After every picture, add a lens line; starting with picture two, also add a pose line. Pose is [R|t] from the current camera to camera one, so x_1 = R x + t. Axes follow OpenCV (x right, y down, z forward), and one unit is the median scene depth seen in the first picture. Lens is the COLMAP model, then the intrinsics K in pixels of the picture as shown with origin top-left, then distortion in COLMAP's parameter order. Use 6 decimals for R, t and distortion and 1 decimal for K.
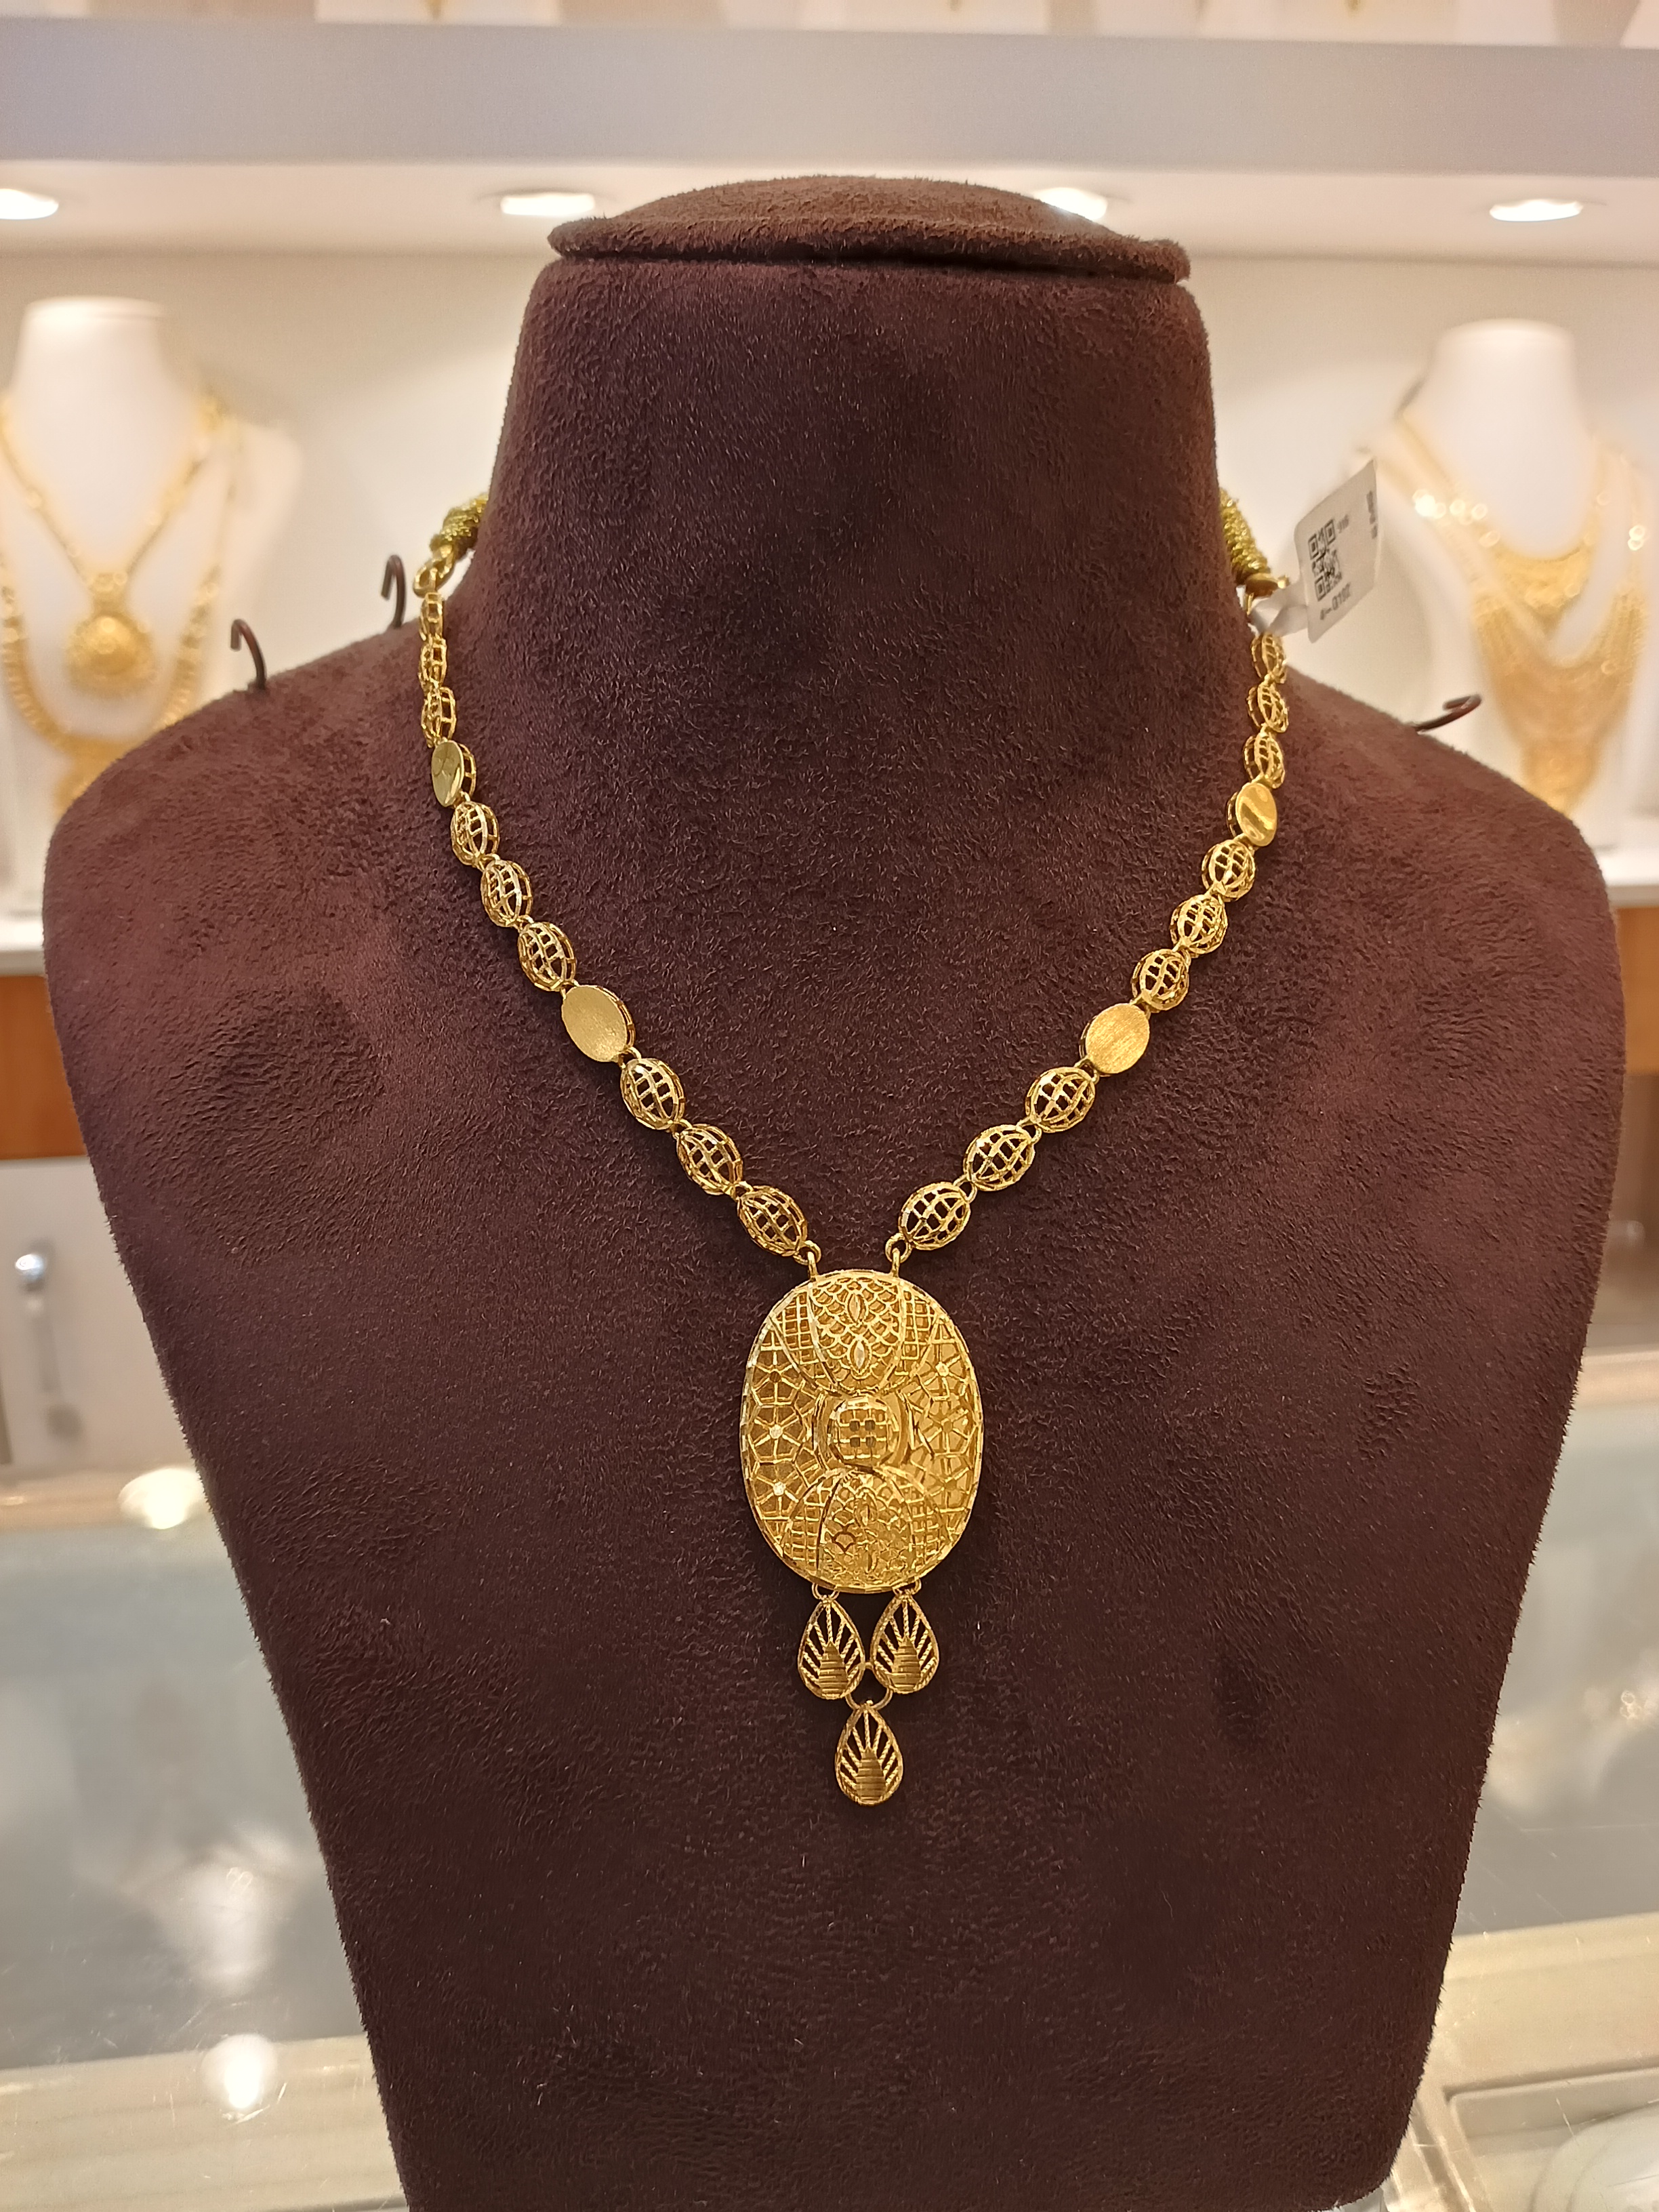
lens RADIAL K [[1798.4, 0, 836.0], [0, 1798.4, 1104.6], [0, 0, 1]] dist [-0.023614, -0.054691]
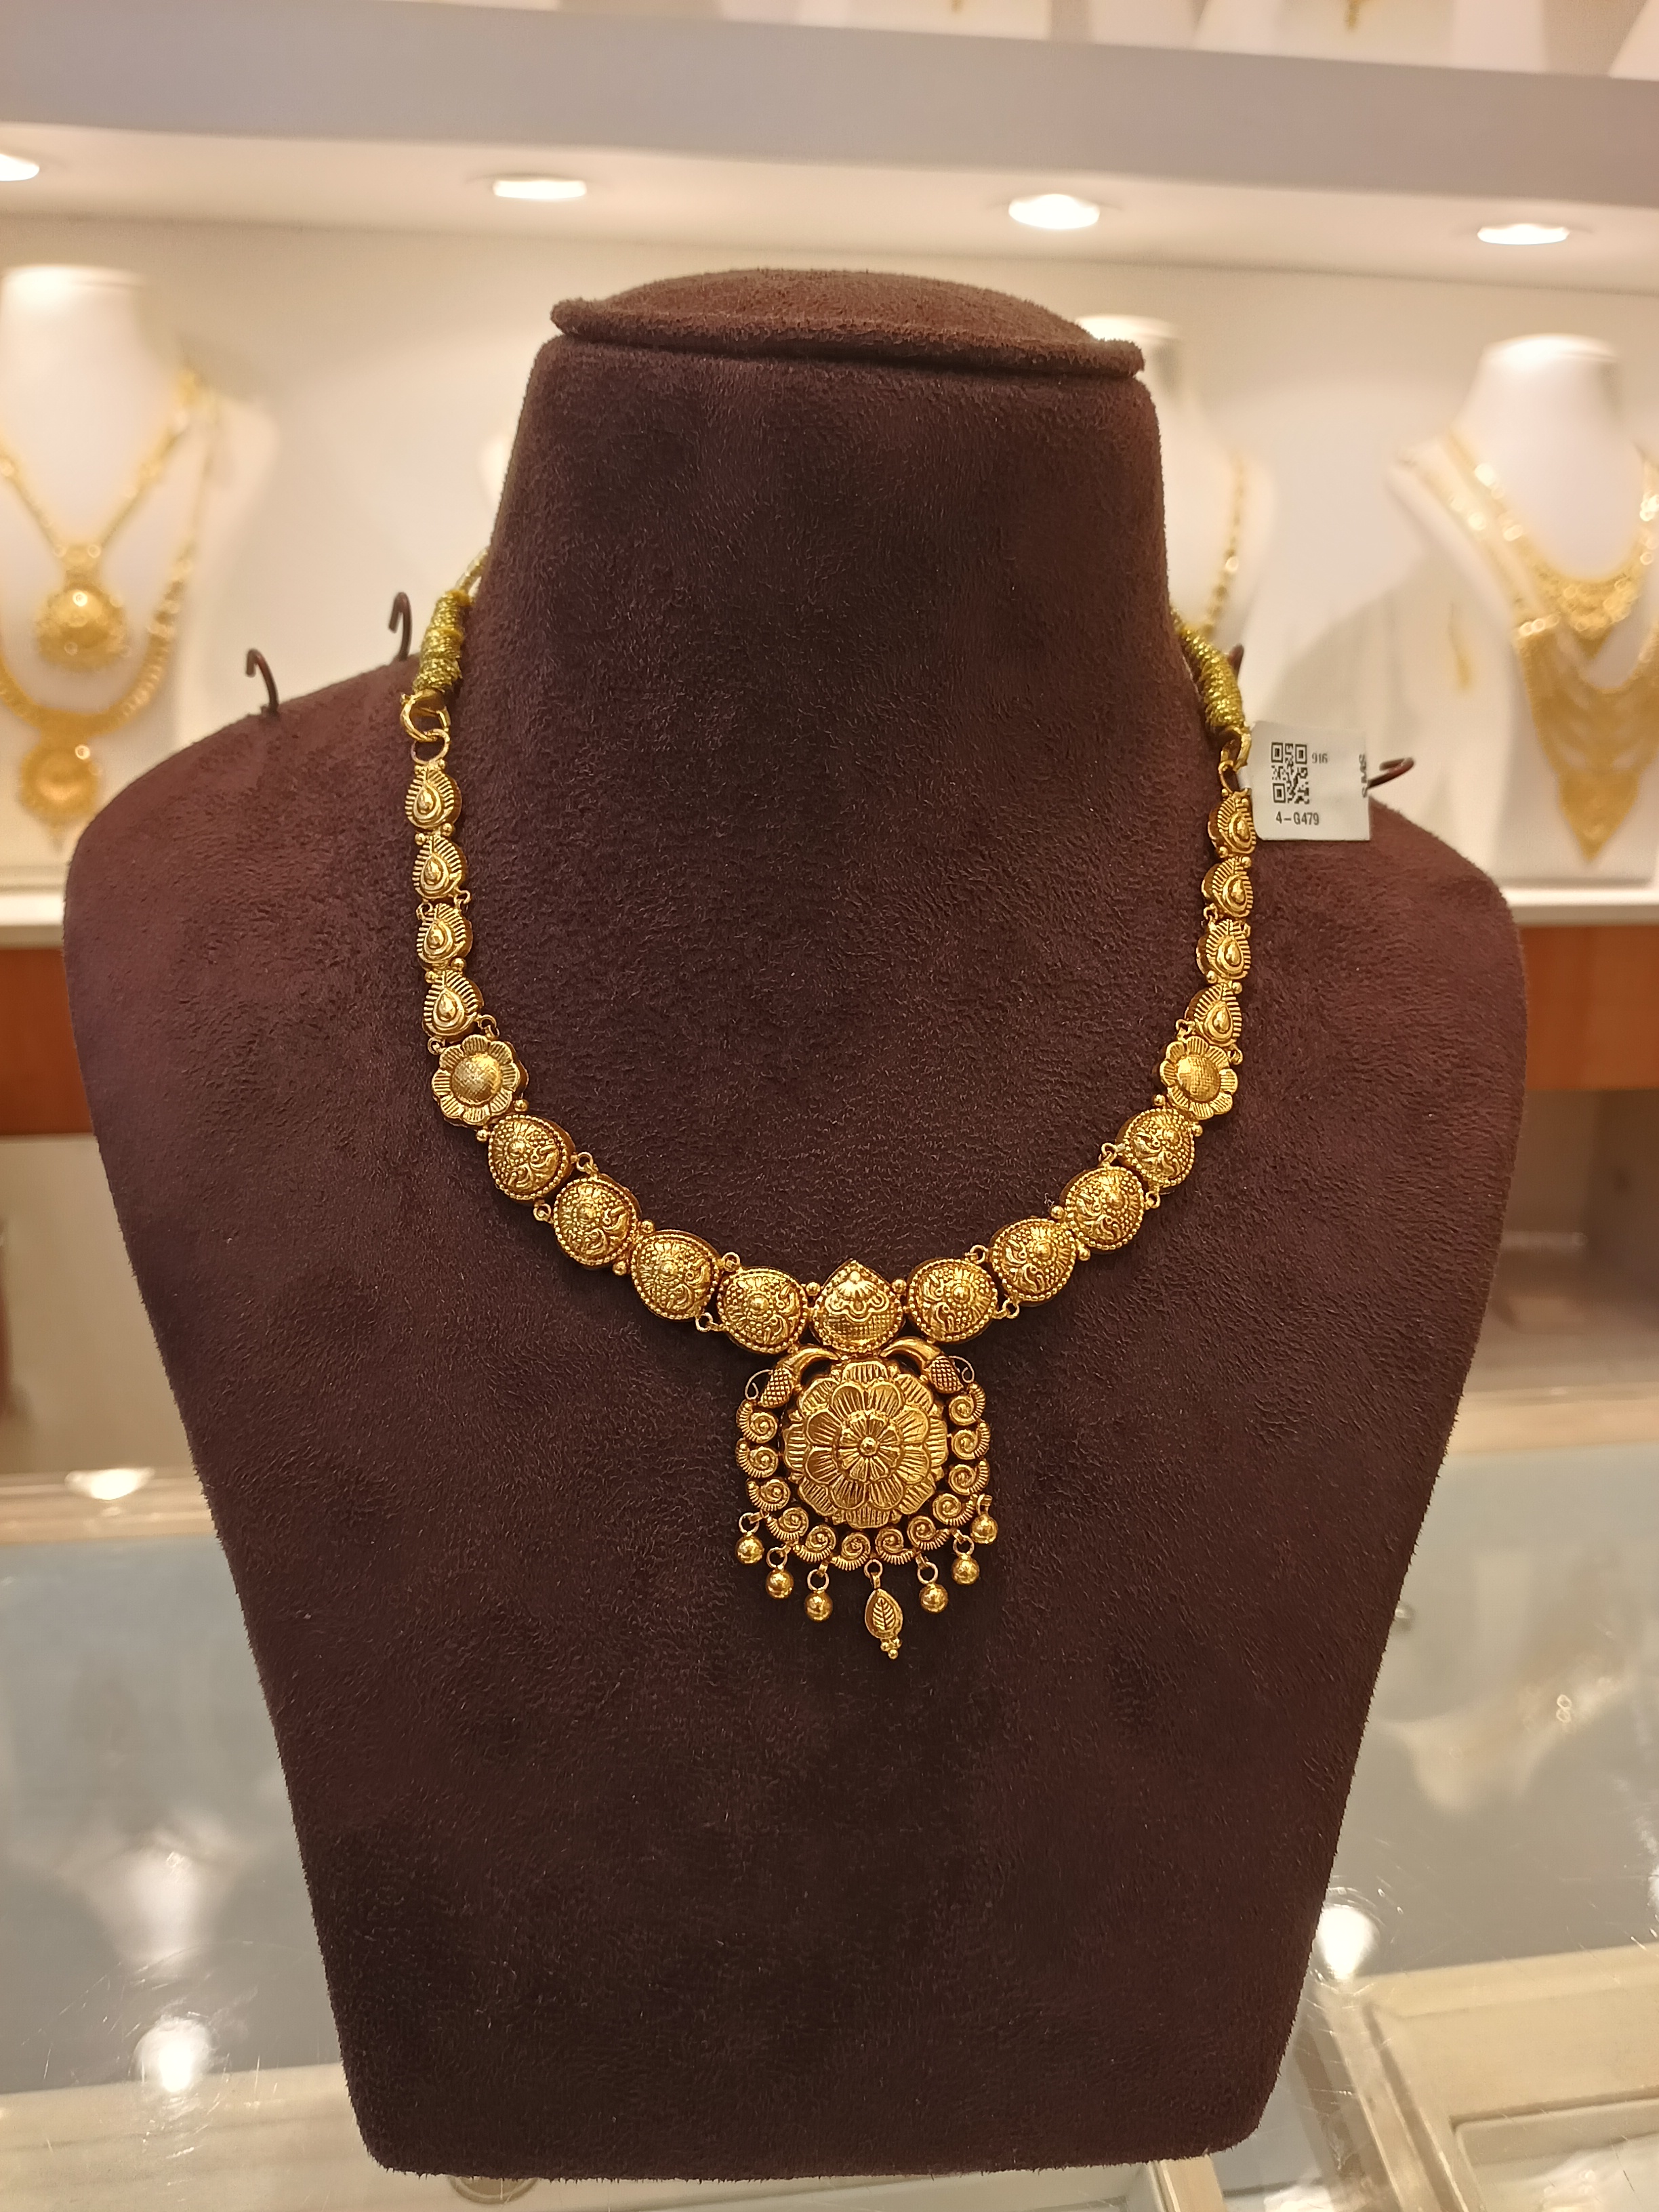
lens RADIAL K [[1798.4, 0, 837.5], [0, 1798.4, 1091.6], [0, 0, 1]] dist [-0.023614, -0.054691]
pose [[0.999306, 0.037144, -0.002685, 0.036261], [-0.037129, 0.999296, 0.005302, -0.030087], [0.002880, -0.005199, 0.999982, -0.095093]]
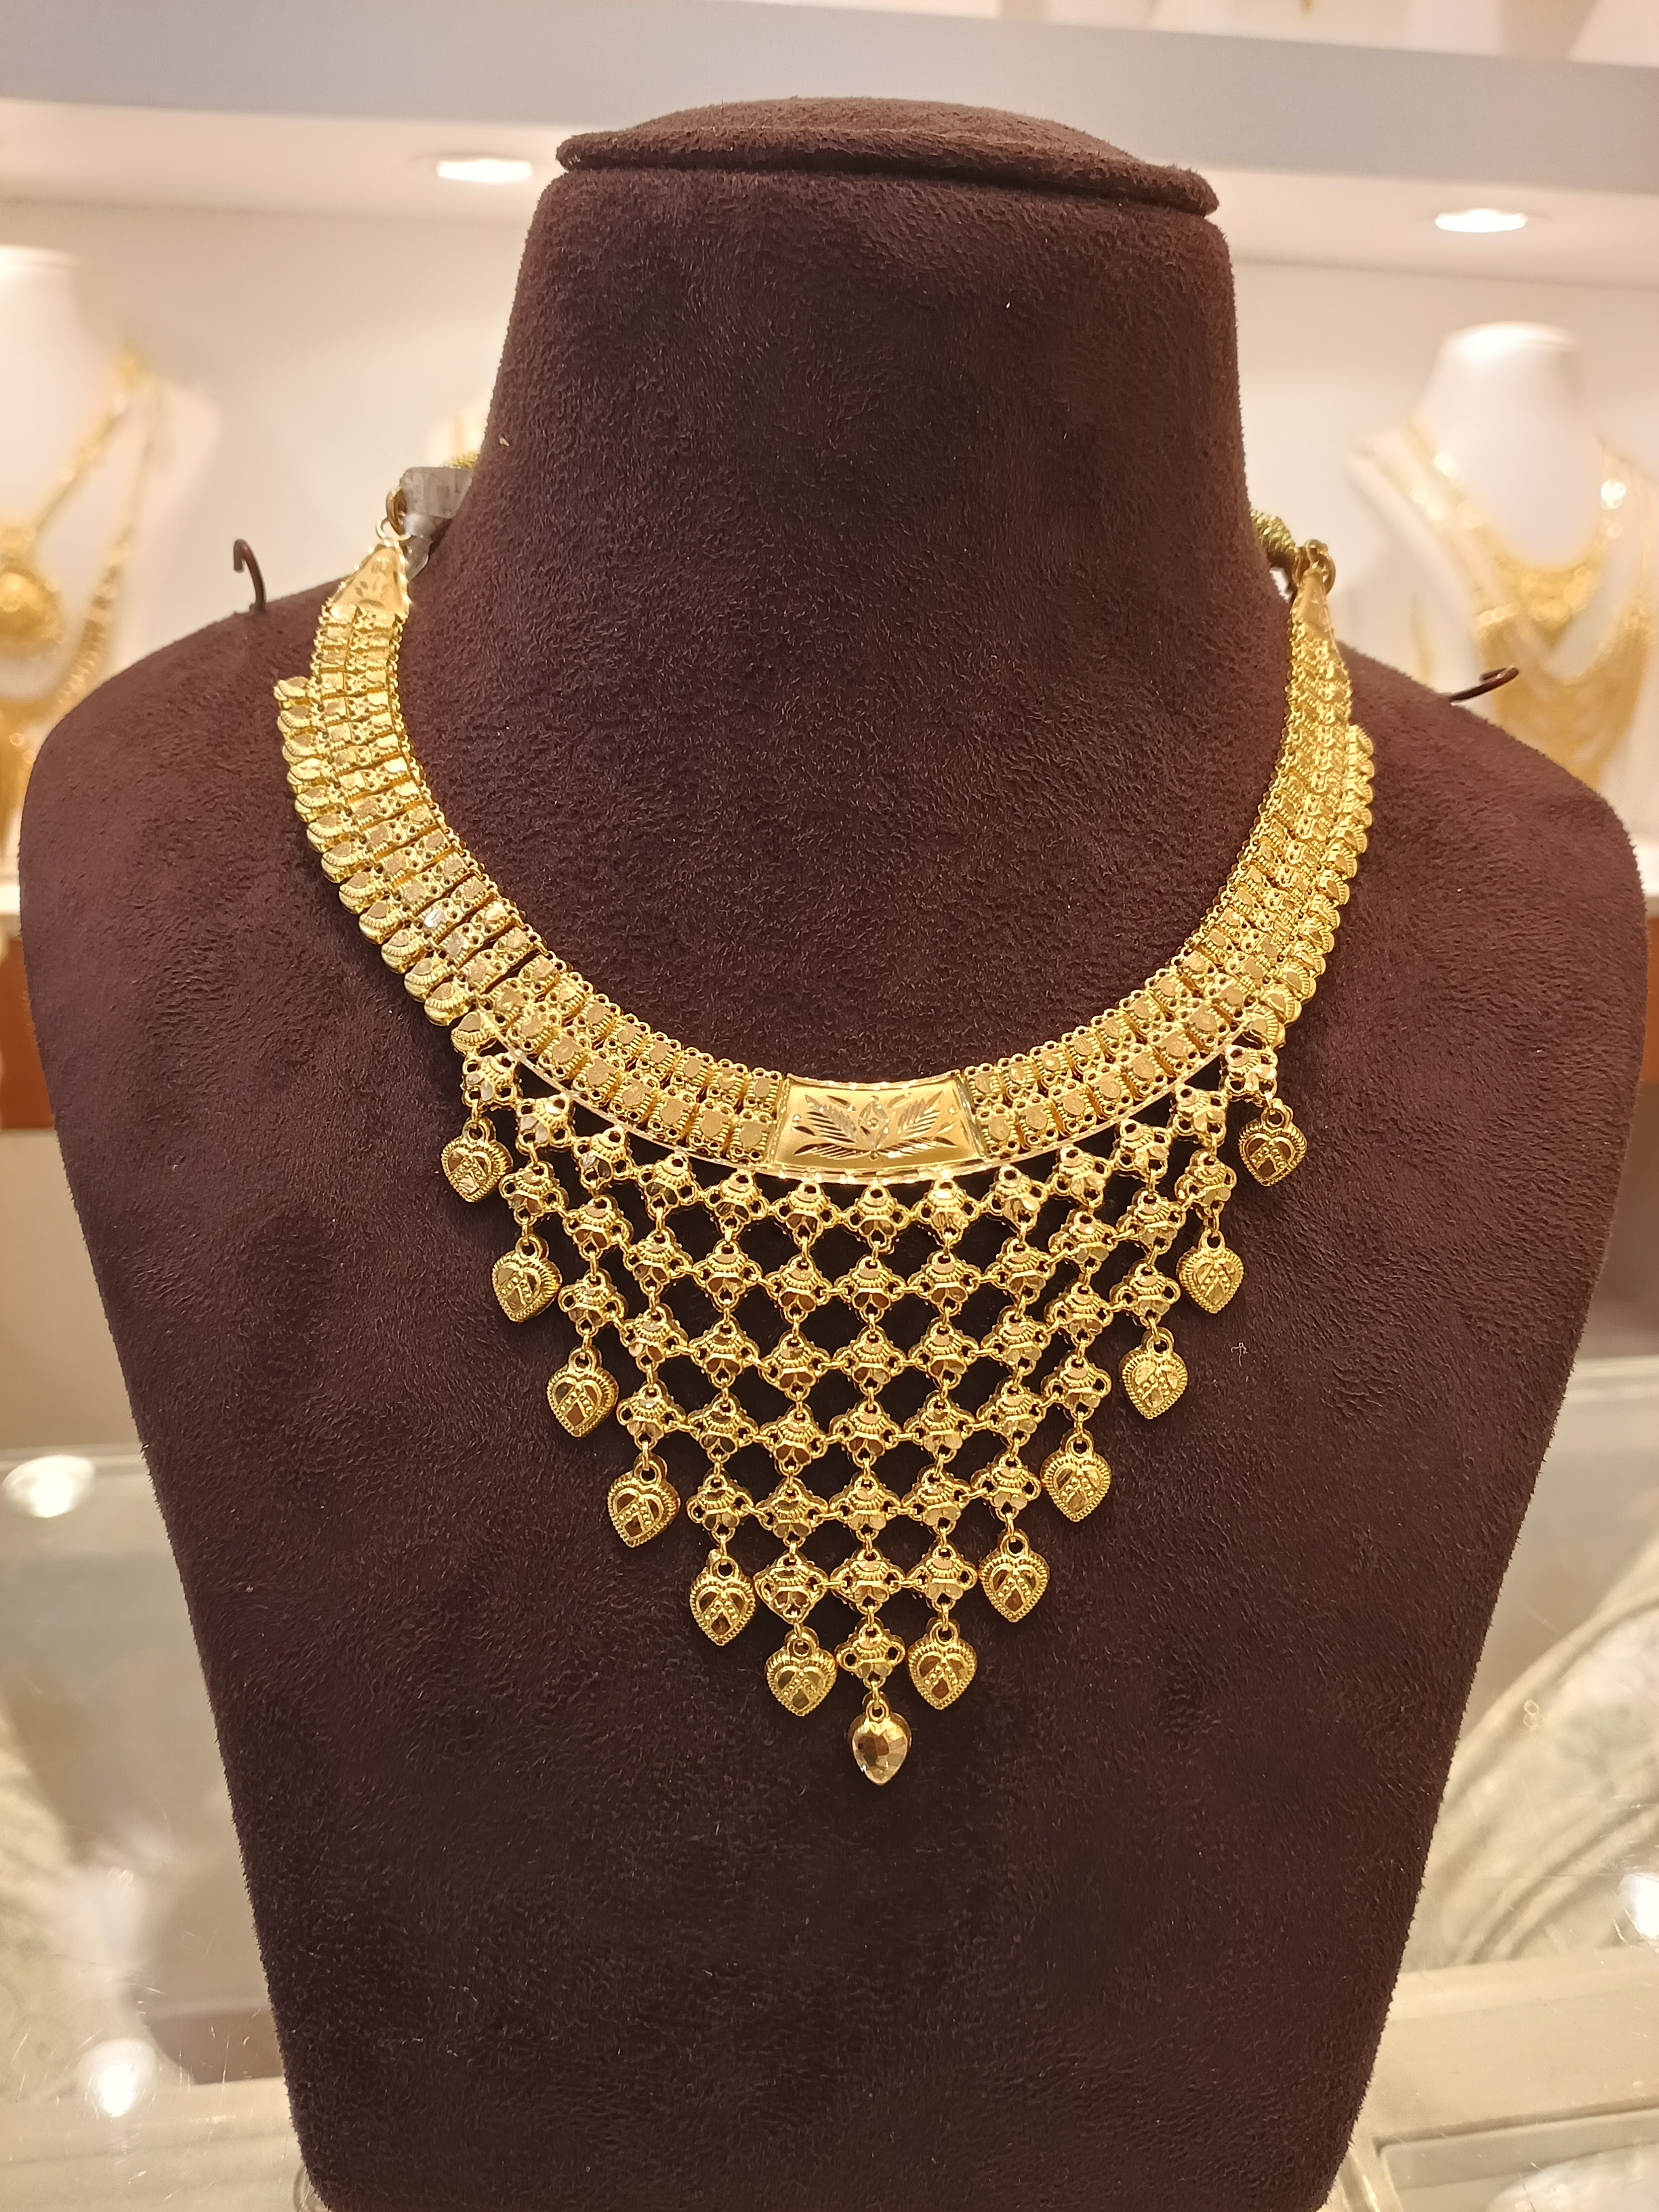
lens RADIAL K [[1798.4, 0, 851.8], [0, 1798.4, 1101.8], [0, 0, 1]] dist [-0.023614, -0.054691]
pose [[0.997873, 0.050072, -0.041748, 0.073632], [-0.050066, 0.998745, 0.001210, 0.026468], [0.041756, 0.000883, 0.999127, 0.039544]]
